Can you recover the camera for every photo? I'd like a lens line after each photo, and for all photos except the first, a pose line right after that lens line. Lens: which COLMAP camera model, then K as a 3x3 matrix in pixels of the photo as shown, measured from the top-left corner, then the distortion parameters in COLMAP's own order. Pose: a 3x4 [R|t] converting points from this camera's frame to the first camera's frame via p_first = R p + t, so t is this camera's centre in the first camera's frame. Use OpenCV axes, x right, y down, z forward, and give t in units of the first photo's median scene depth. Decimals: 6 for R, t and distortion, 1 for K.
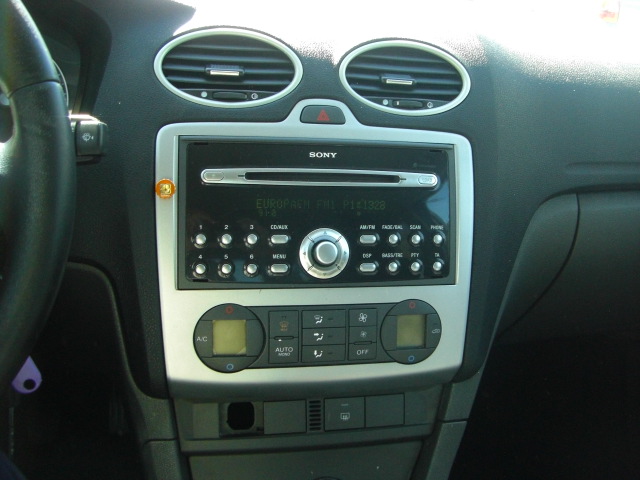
lens RADIAL K [[720.1, 0, 377.6], [0, 720.1, 240.2], [0, 0, 1]] dist [-0.194654, 0.117539]
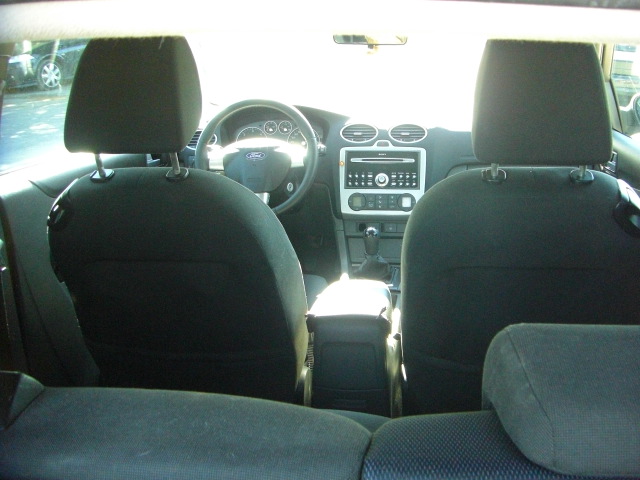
lens RADIAL K [[720.1, 0, 377.6], [0, 720.1, 240.2], [0, 0, 1]] dist [-0.194654, 0.117539]
pose [[0.933245, -0.000736, -0.359239, 1.248321], [-0.024441, 0.997551, -0.065536, 0.575539], [0.358407, 0.069941, 0.930942, -2.483270]]
